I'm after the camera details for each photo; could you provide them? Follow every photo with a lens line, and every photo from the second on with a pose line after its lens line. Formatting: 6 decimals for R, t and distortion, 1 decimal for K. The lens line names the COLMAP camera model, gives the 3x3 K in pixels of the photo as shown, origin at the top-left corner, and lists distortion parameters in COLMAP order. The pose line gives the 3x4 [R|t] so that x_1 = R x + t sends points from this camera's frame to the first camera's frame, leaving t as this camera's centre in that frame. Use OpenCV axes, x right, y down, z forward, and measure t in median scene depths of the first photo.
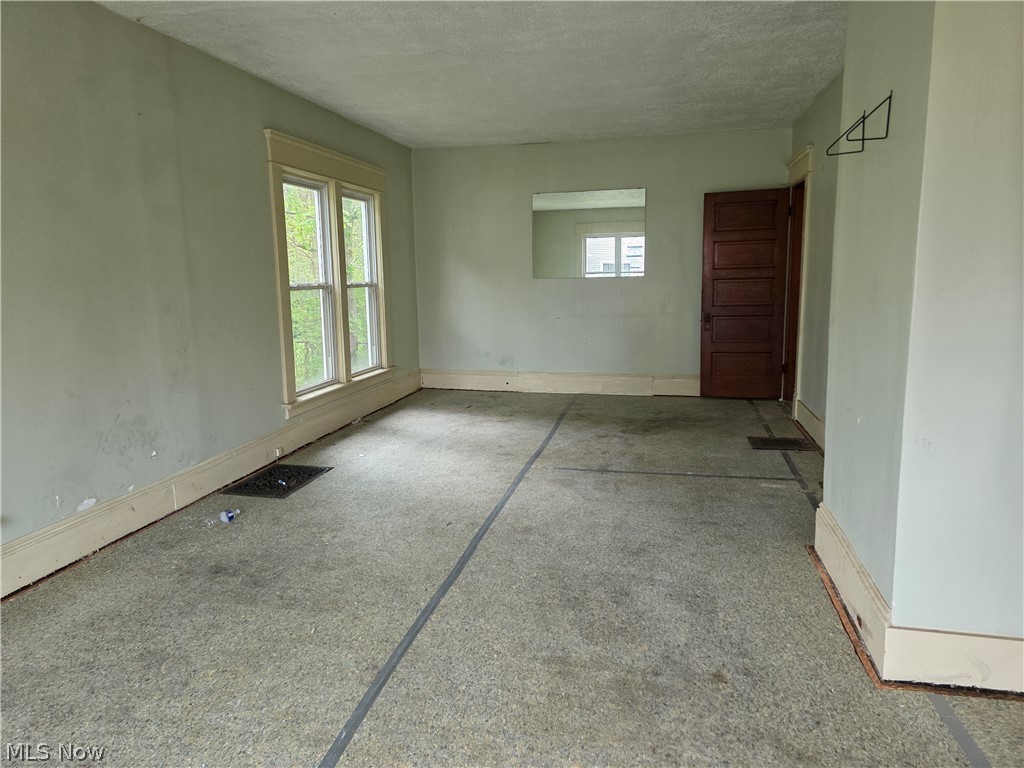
lens RADIAL K [[692.9, 0, 512.8], [0, 692.9, 385.0], [0, 0, 1]] dist [0.046189, -0.030463]
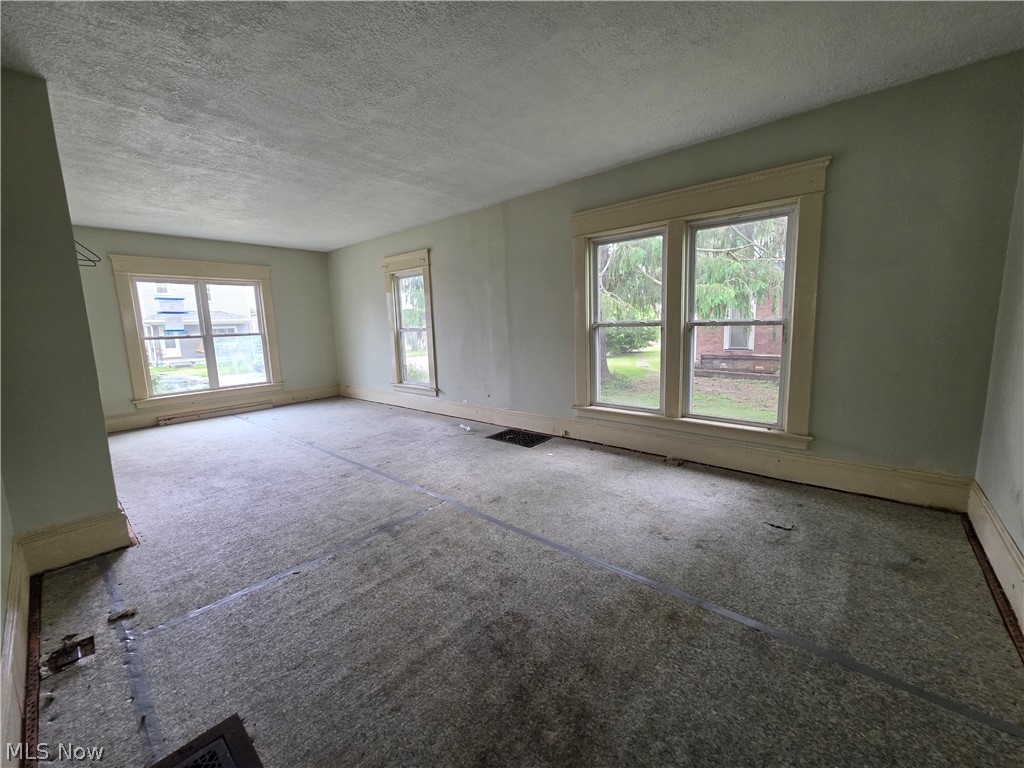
lens RADIAL K [[407.2, 0, 515.8], [0, 407.2, 378.3], [0, 0, 1]] dist [0.000919, 0.000079]
pose [[-0.480581, 0.147132, -0.864520, 0.470572], [-0.102898, 0.969554, 0.222208, -0.208082], [0.870893, 0.195746, -0.450810, 1.290884]]
